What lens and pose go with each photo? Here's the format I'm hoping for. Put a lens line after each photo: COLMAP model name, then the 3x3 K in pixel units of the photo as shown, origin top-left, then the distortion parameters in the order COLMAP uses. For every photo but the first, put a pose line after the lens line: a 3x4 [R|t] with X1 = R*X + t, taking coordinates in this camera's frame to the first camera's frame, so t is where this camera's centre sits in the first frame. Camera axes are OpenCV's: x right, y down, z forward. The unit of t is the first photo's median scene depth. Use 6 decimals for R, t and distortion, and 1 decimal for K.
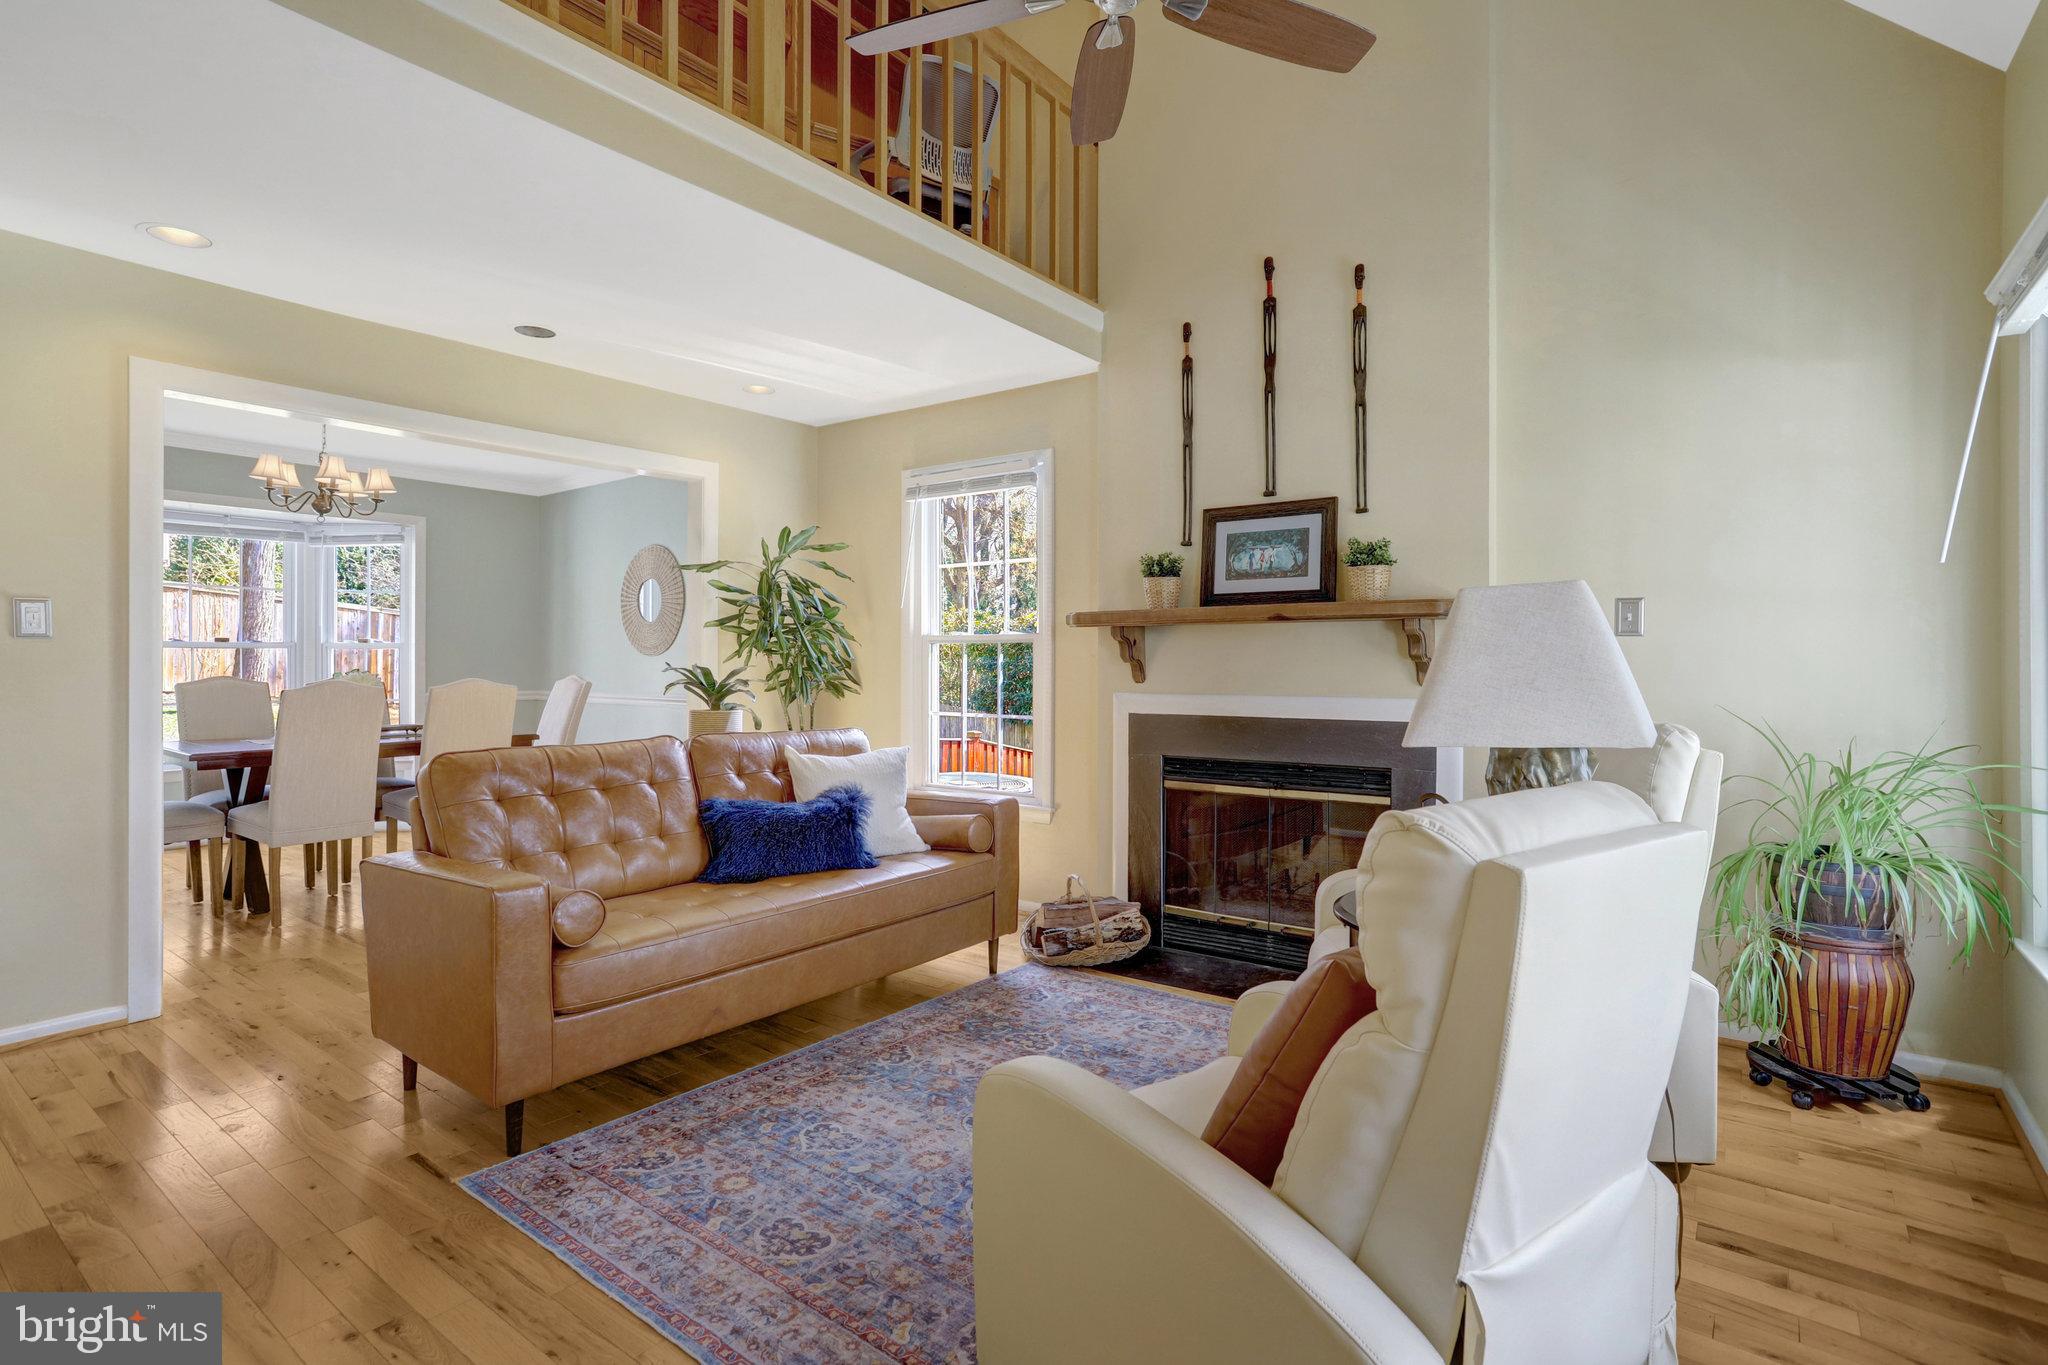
lens RADIAL K [[1009.1, 0, 1040.7], [0, 1009.1, 664.7], [0, 0, 1]] dist [-0.009573, 0.007945]
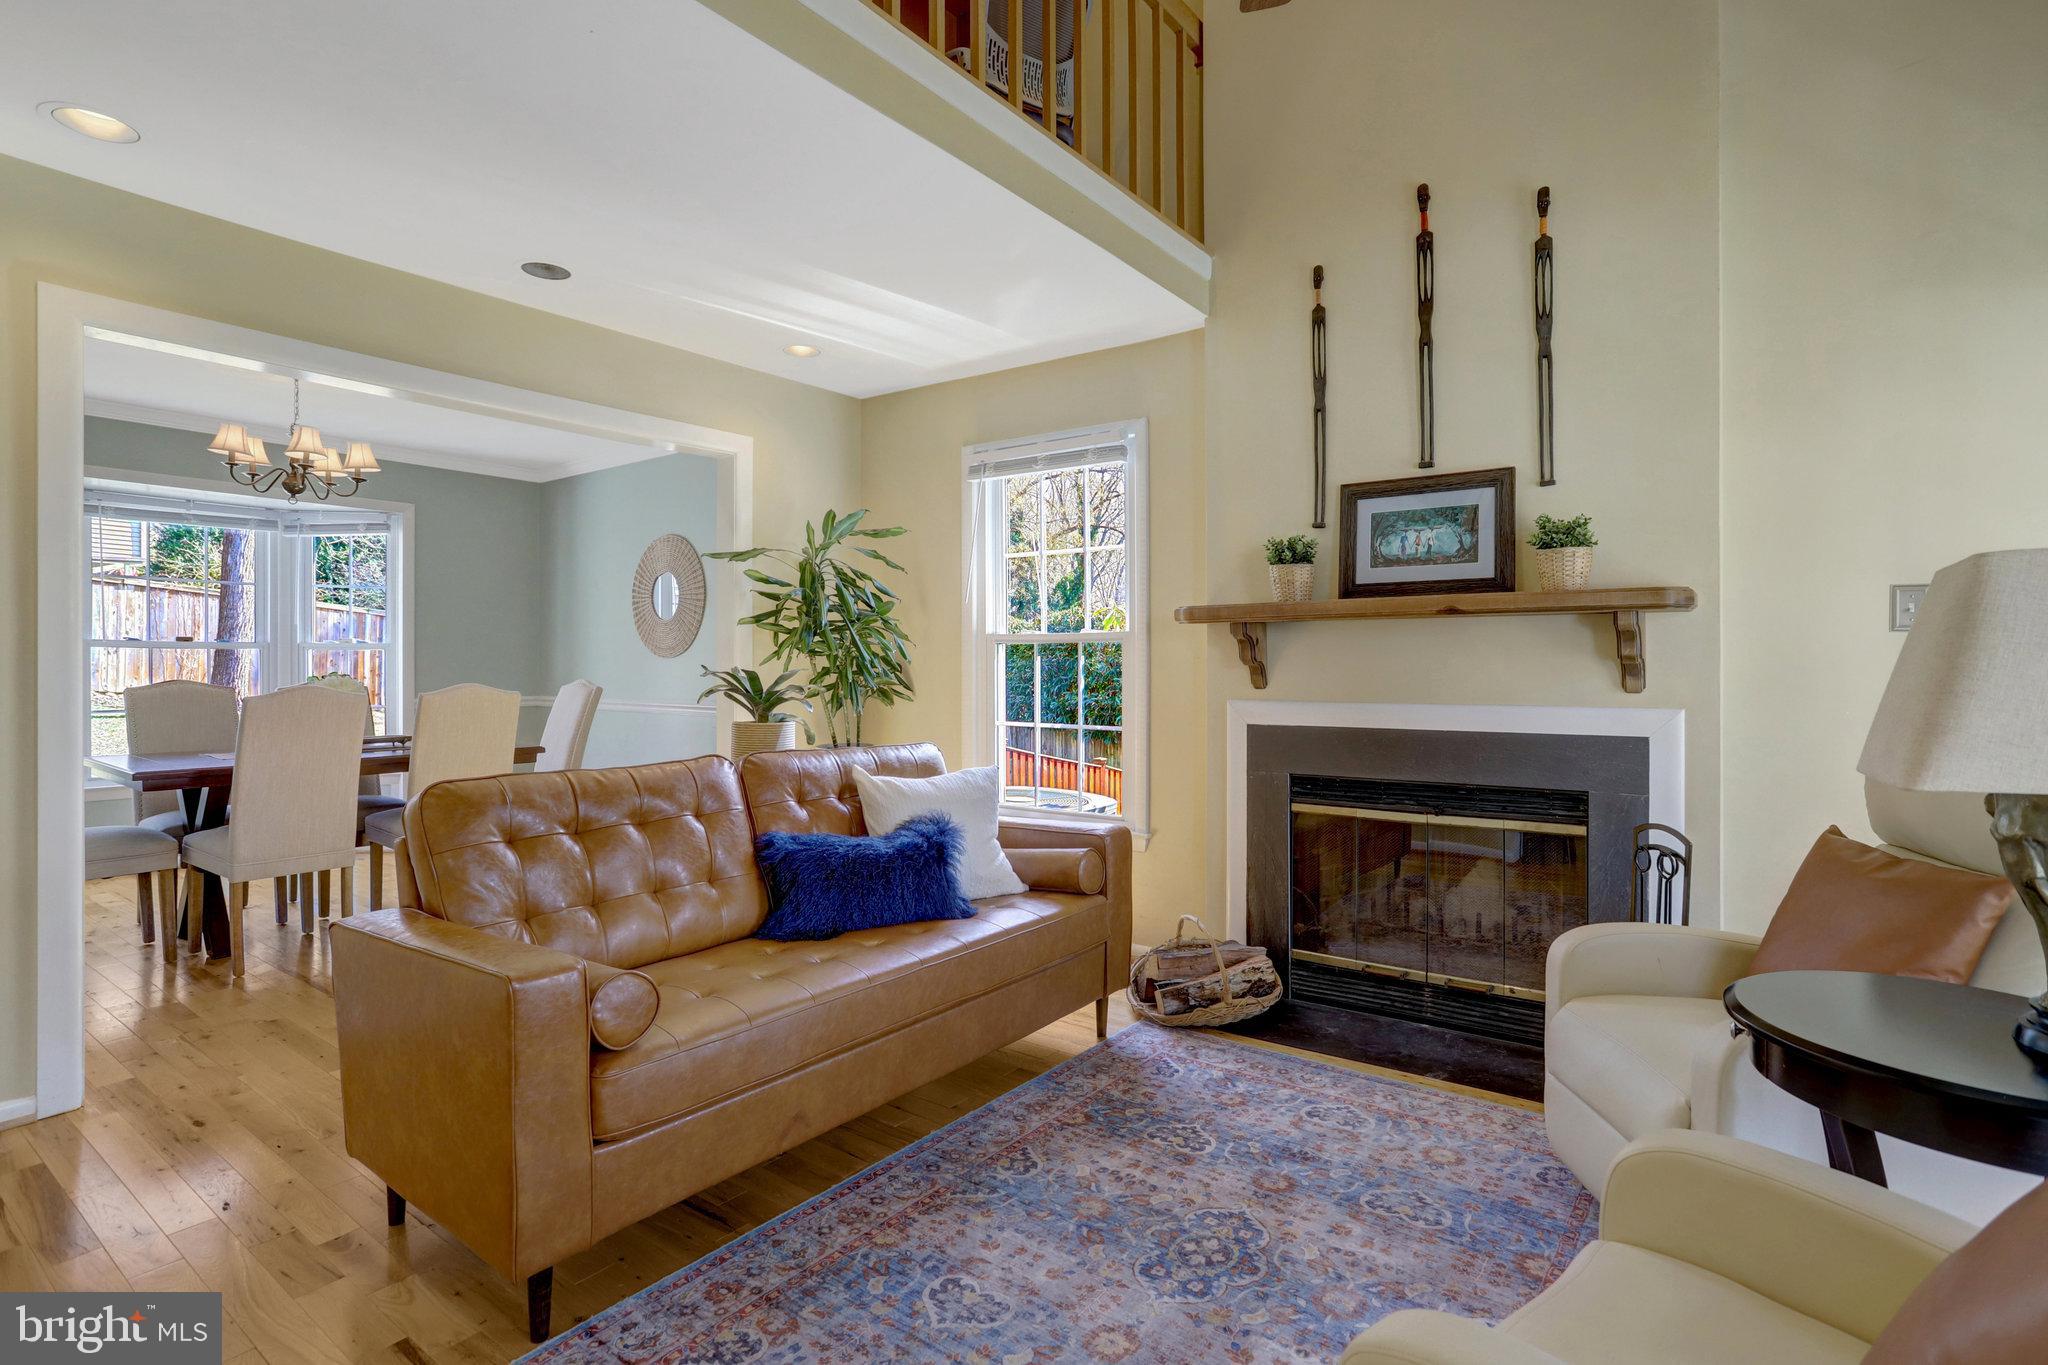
lens RADIAL K [[1009.1, 0, 1052.8], [0, 1009.1, 671.8], [0, 0, 1]] dist [-0.009573, 0.007945]
pose [[0.999859, -0.000362, 0.016770, -0.116008], [0.000274, 0.999986, 0.005235, -0.001212], [-0.016772, -0.005229, 0.999846, 0.189131]]
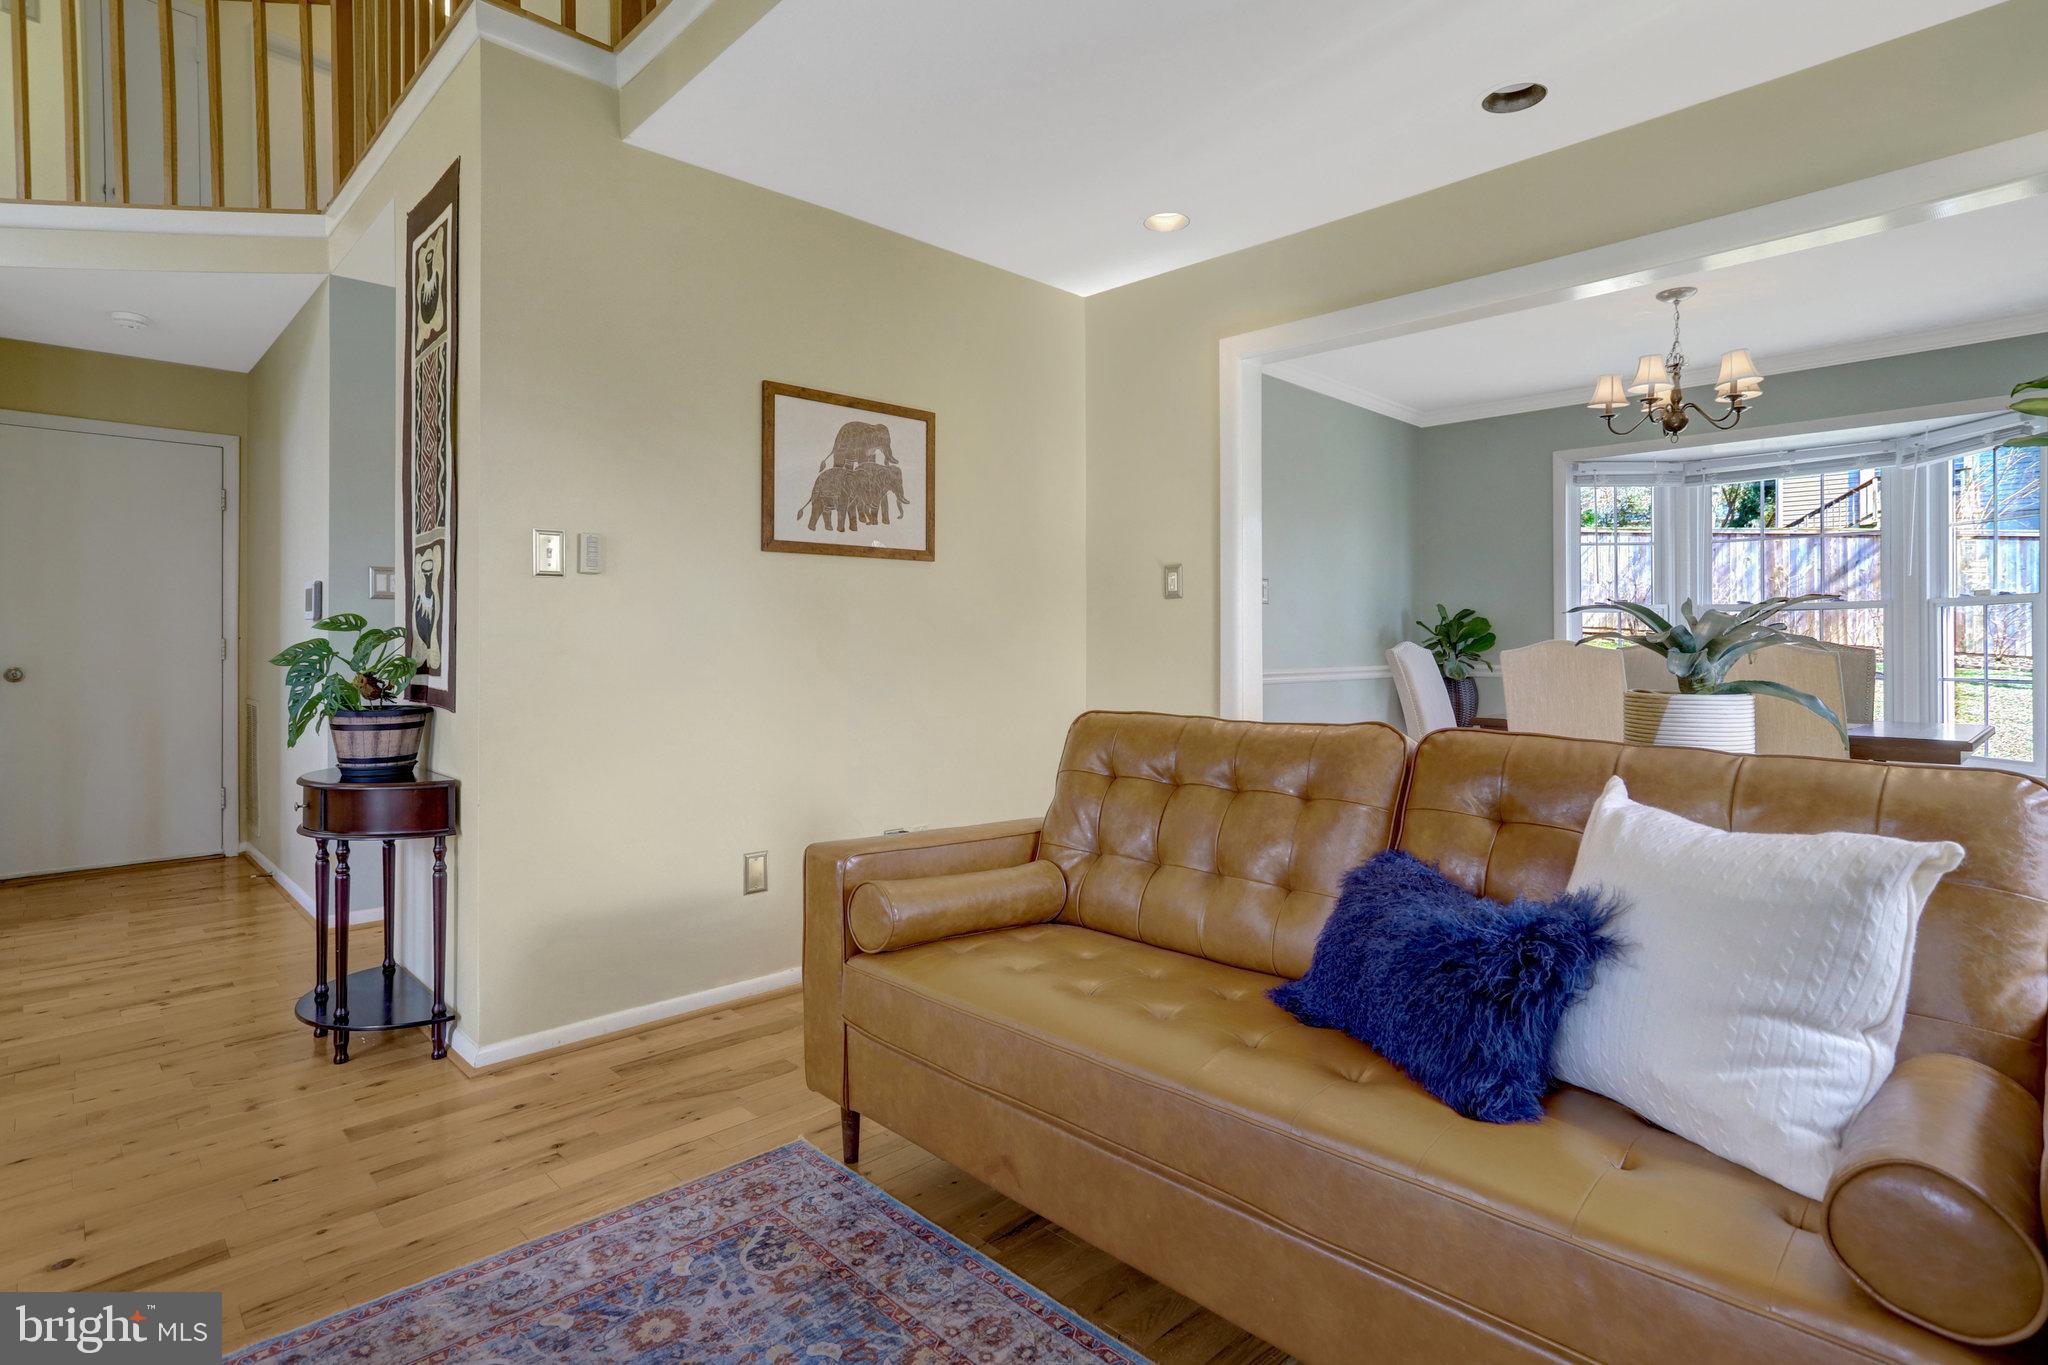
lens RADIAL K [[1009.1, 0, 967.7], [0, 1009.1, 654.4], [0, 0, 1]] dist [-0.009573, 0.007945]
pose [[-0.178066, 0.003761, -0.984011, 0.229449], [0.000150, 0.999993, 0.003795, 0.031132], [0.984019, 0.000528, -0.178065, 0.901228]]
